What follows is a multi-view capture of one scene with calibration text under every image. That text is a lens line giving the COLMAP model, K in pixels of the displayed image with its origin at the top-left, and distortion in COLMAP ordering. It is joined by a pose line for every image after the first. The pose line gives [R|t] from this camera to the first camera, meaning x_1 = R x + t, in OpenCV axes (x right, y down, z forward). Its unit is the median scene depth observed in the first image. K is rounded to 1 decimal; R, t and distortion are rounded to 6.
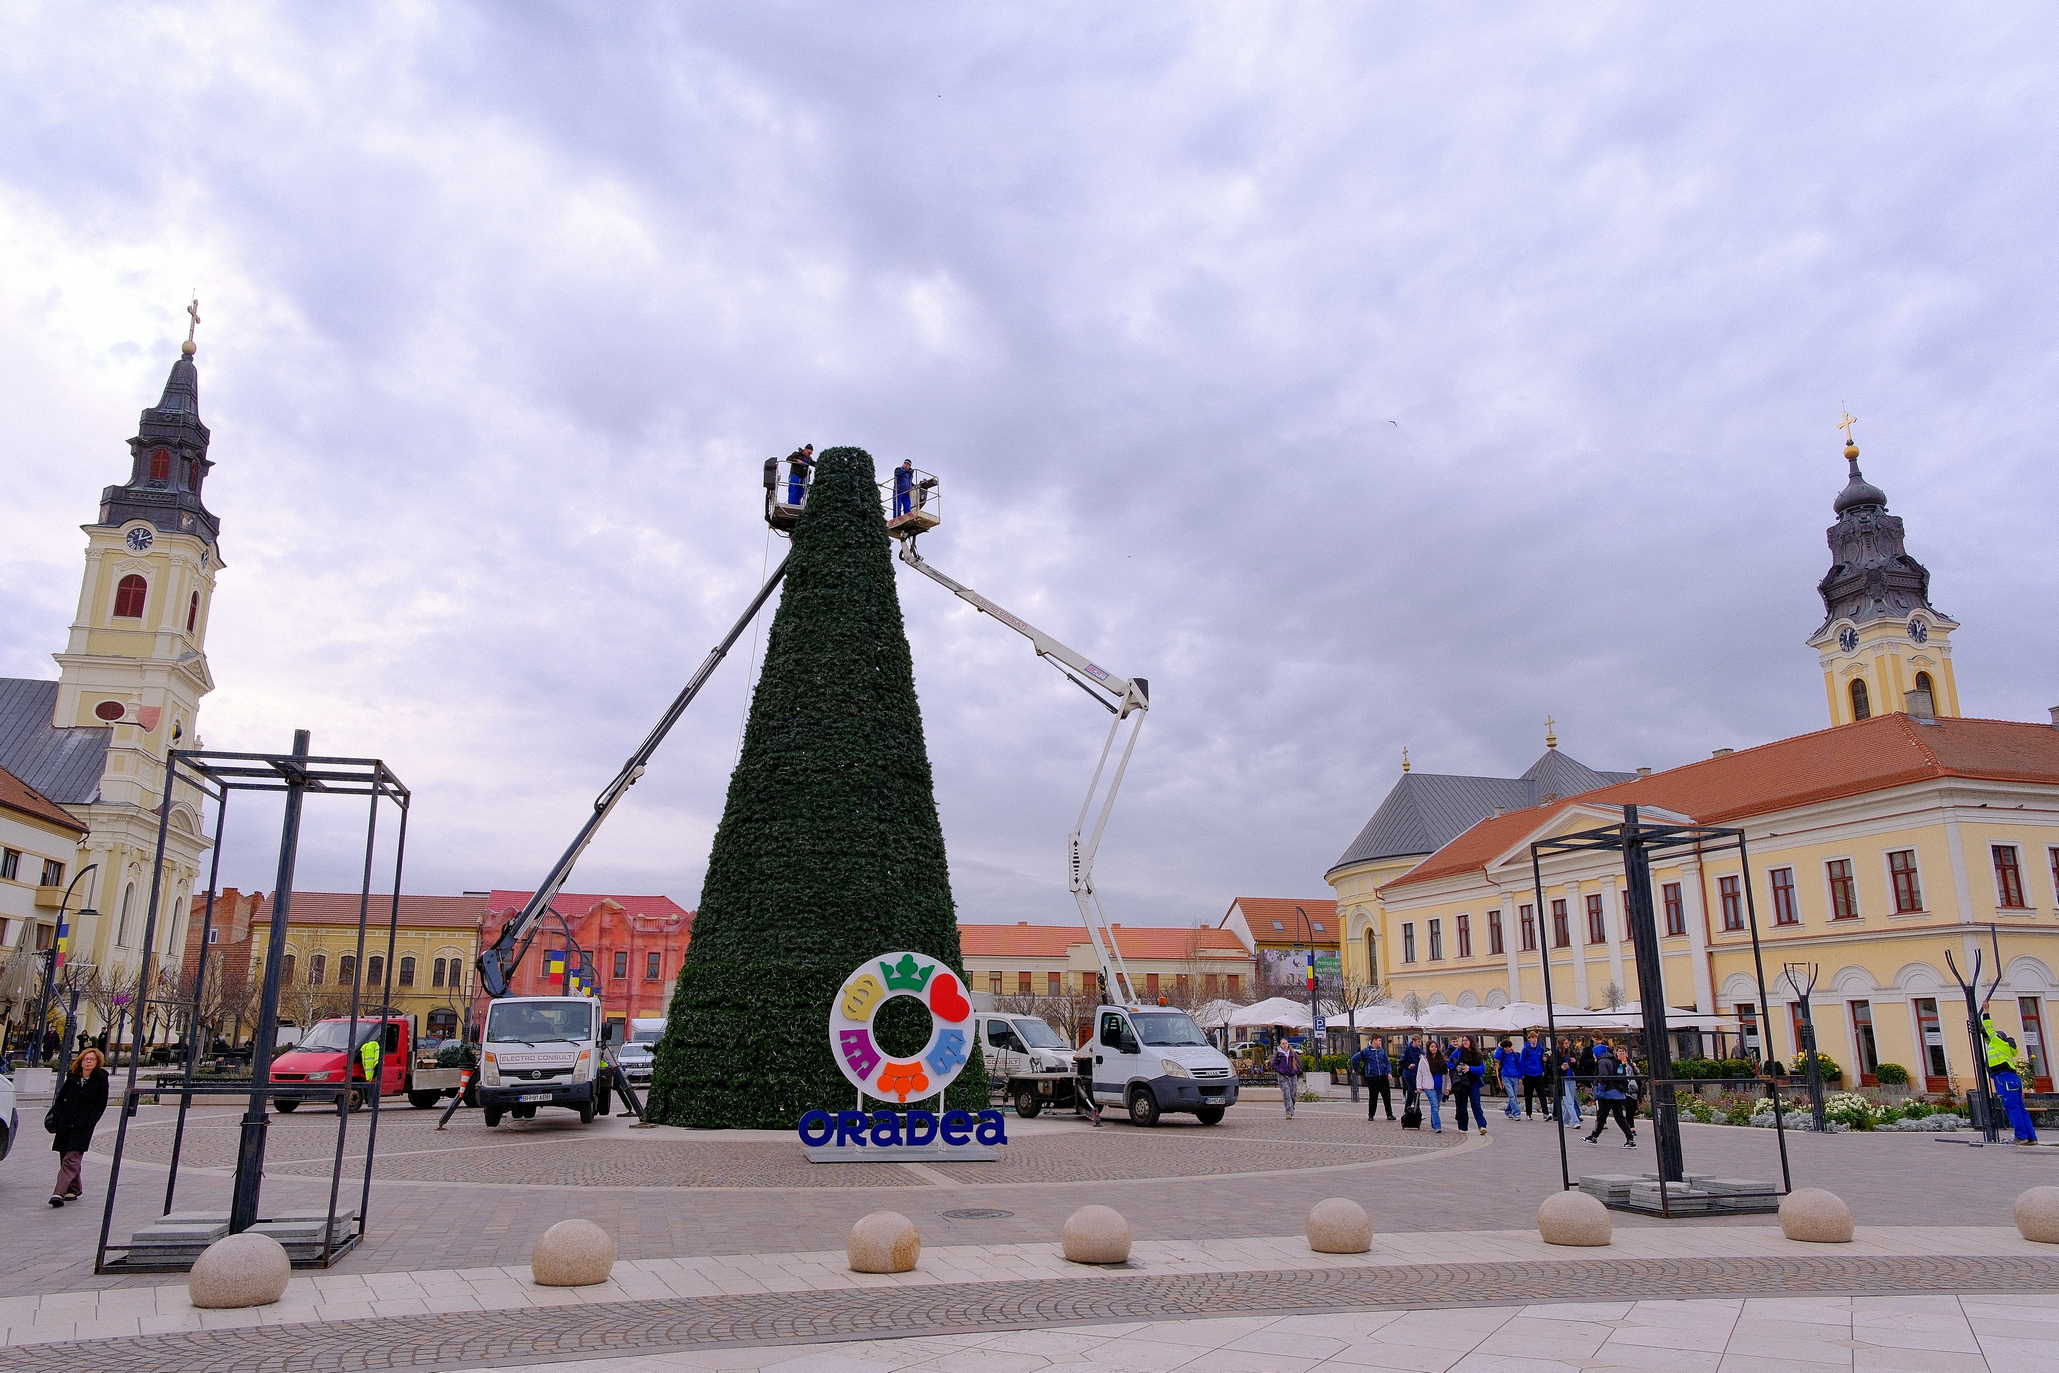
lens RADIAL K [[1391.6, 0, 1029.1], [0, 1391.6, 679.2], [0, 0, 1]] dist [-0.010320, -0.004623]
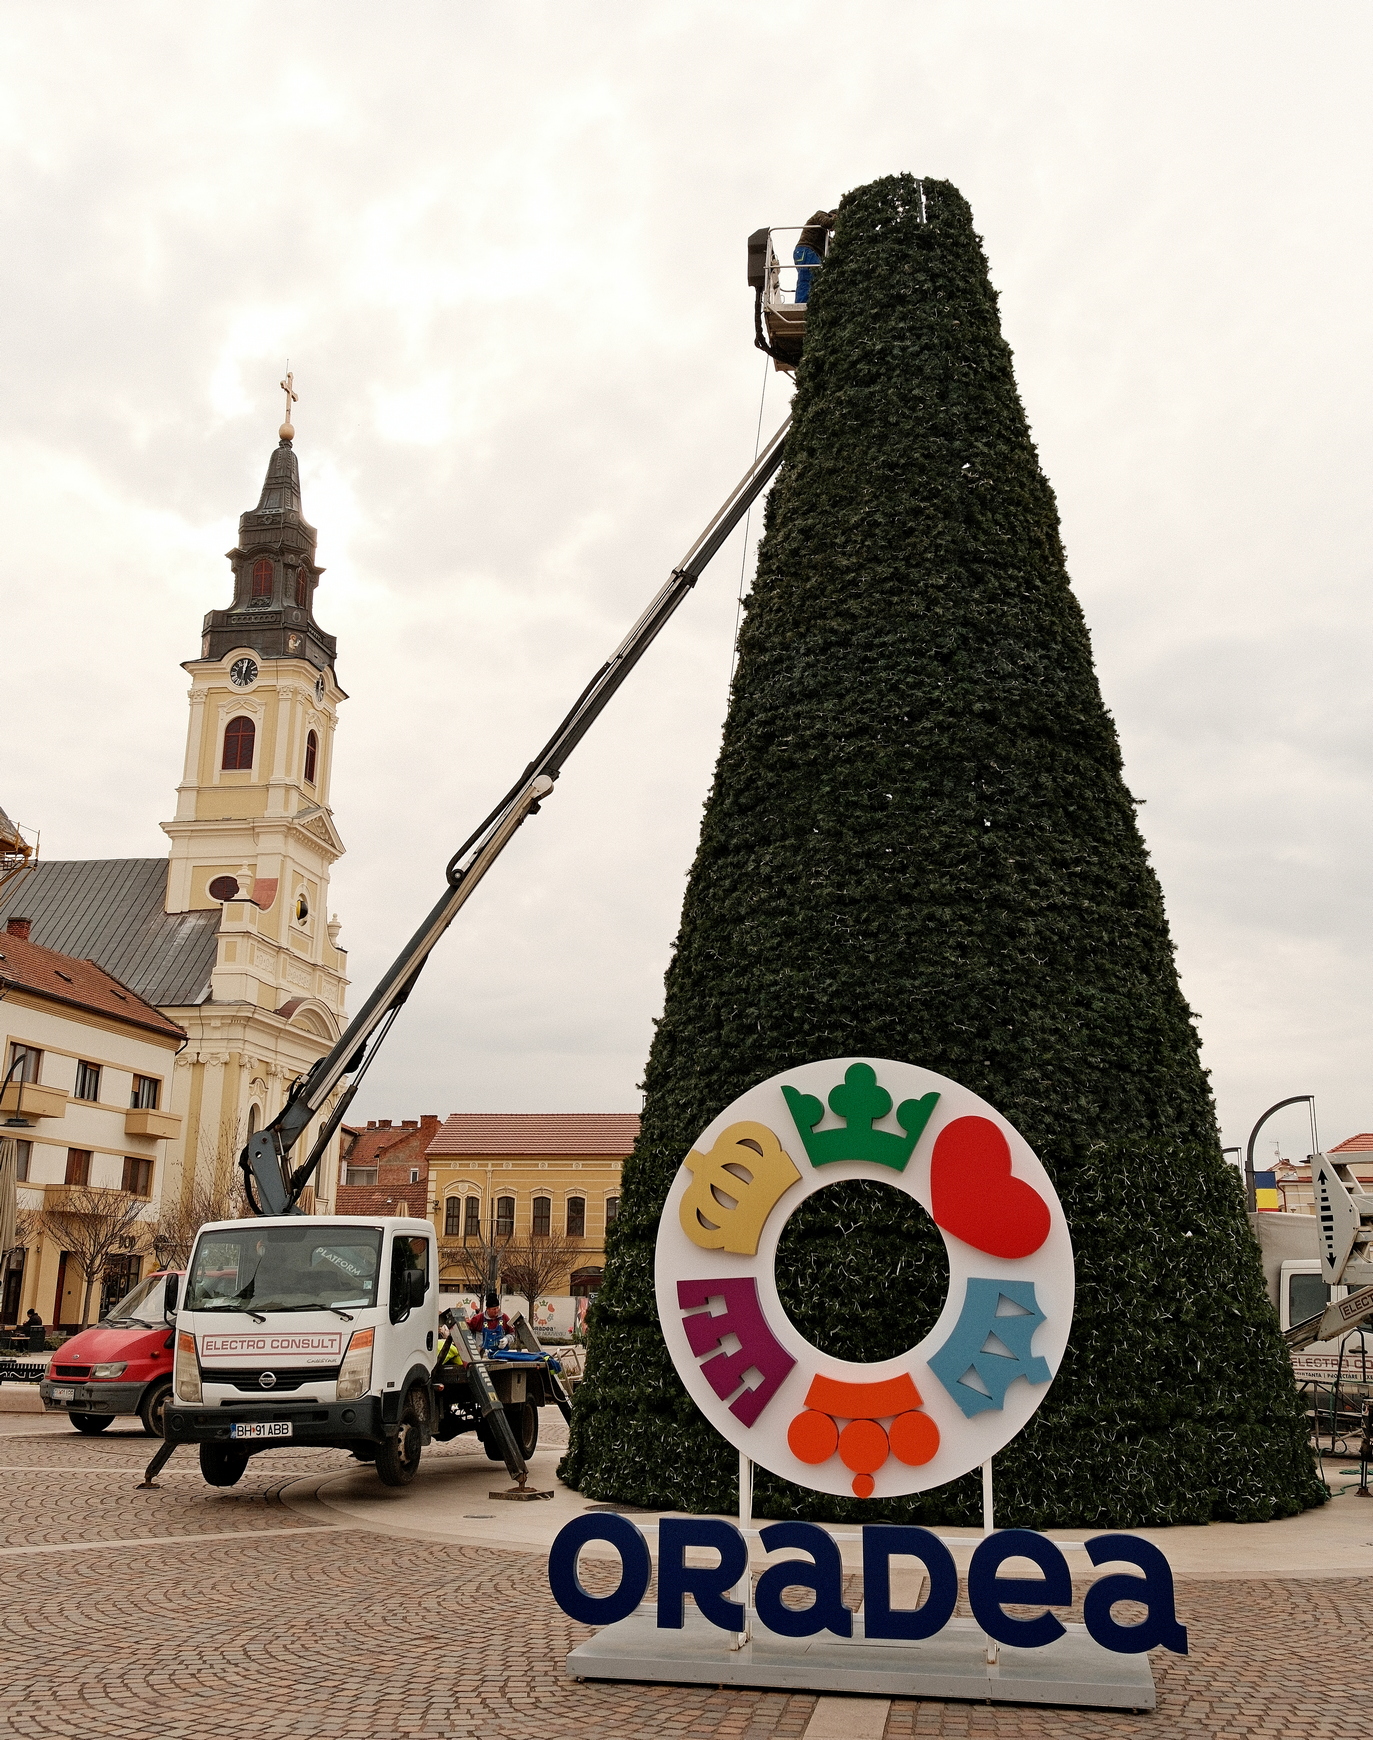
lens RADIAL K [[1872.4, 0, 687.0], [0, 1872.4, 708.2], [0, 0, 1]] dist [0.011052, -0.008571]
pose [[0.912151, -0.117053, -0.392783, 0.045157], [0.093520, 0.992510, -0.078598, 0.090545], [0.399042, 0.034961, 0.916266, 0.347179]]
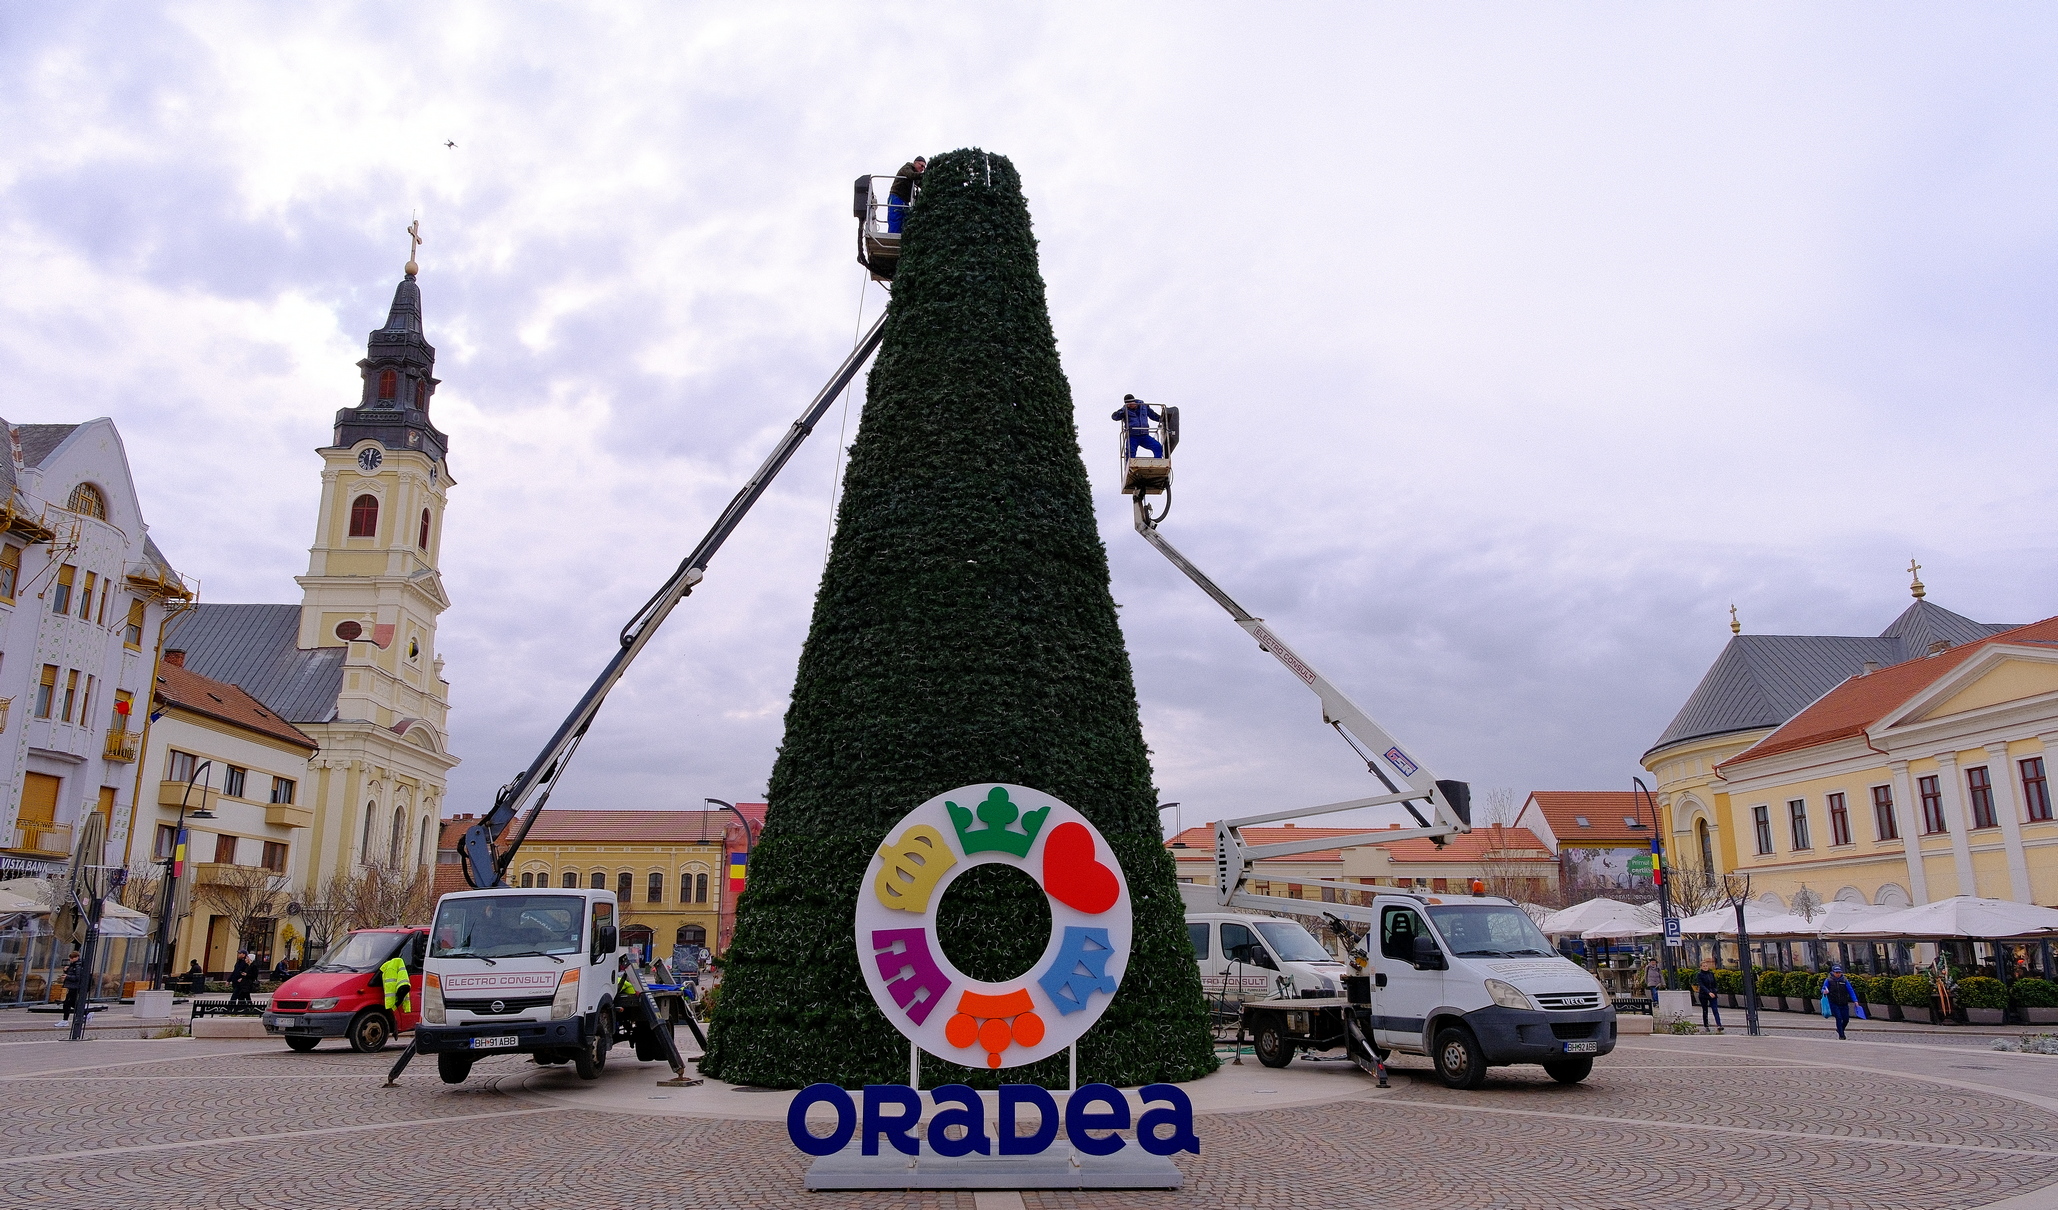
lens RADIAL K [[1395.7, 0, 1030.4], [0, 1395.7, 595.2], [0, 0, 1]] dist [-0.013416, -0.002011]
pose [[0.981700, -0.052797, -0.182971, 0.016806], [0.053109, 0.998584, -0.003196, 0.081258], [0.182881, -0.006580, 0.983113, 0.306401]]
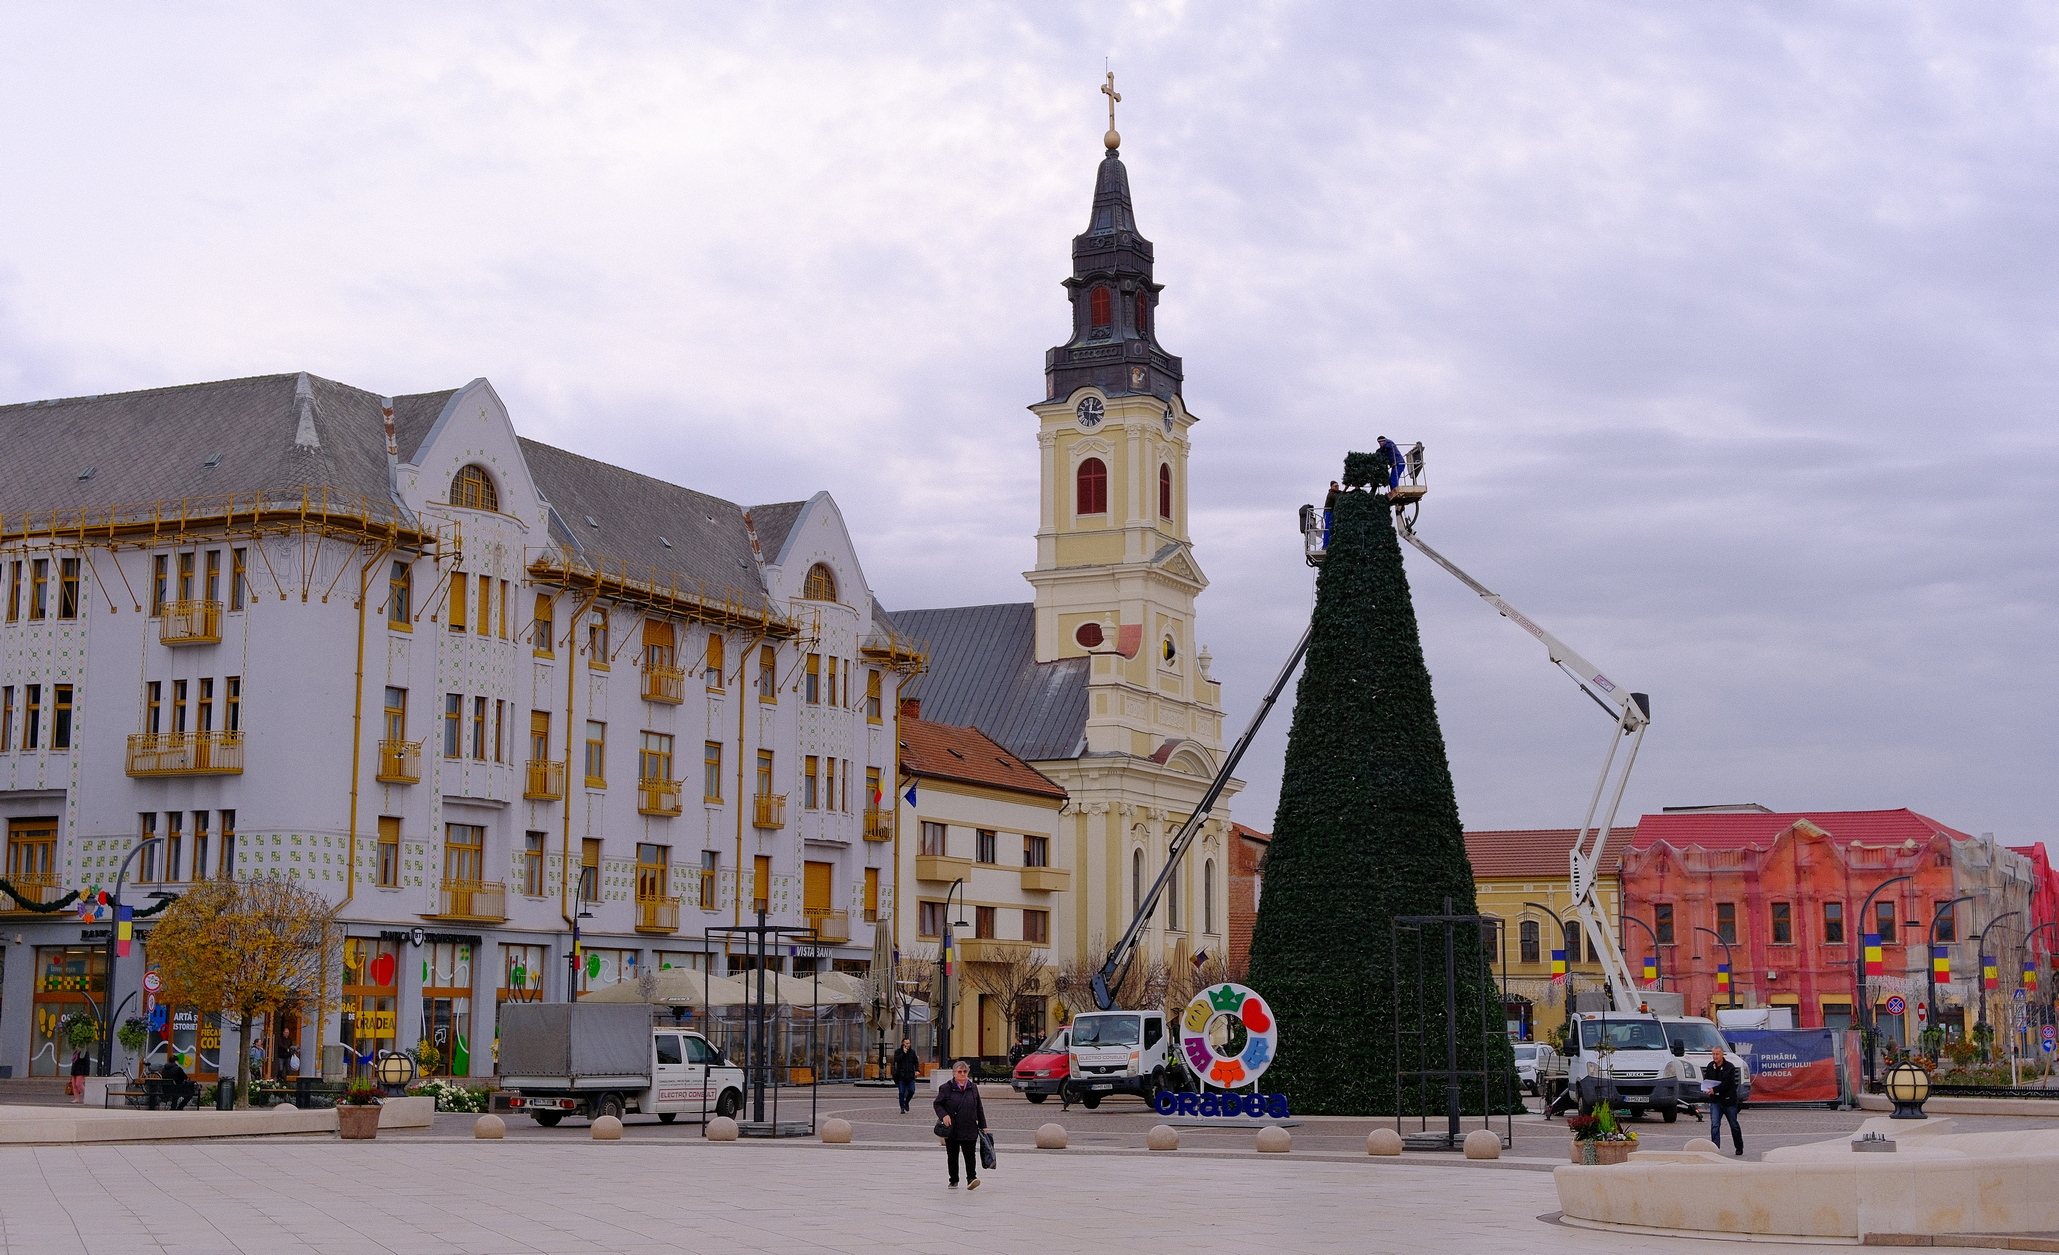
lens RADIAL K [[2805.2, 0, 1031.1], [0, 2805.2, 550.3], [0, 0, 1]] dist [-0.005053, -0.007113]
pose [[0.766494, -0.109809, -0.632795, 1.025811], [0.161801, 0.986512, 0.024797, -0.216086], [0.621537, -0.121393, 0.773923, -0.807770]]
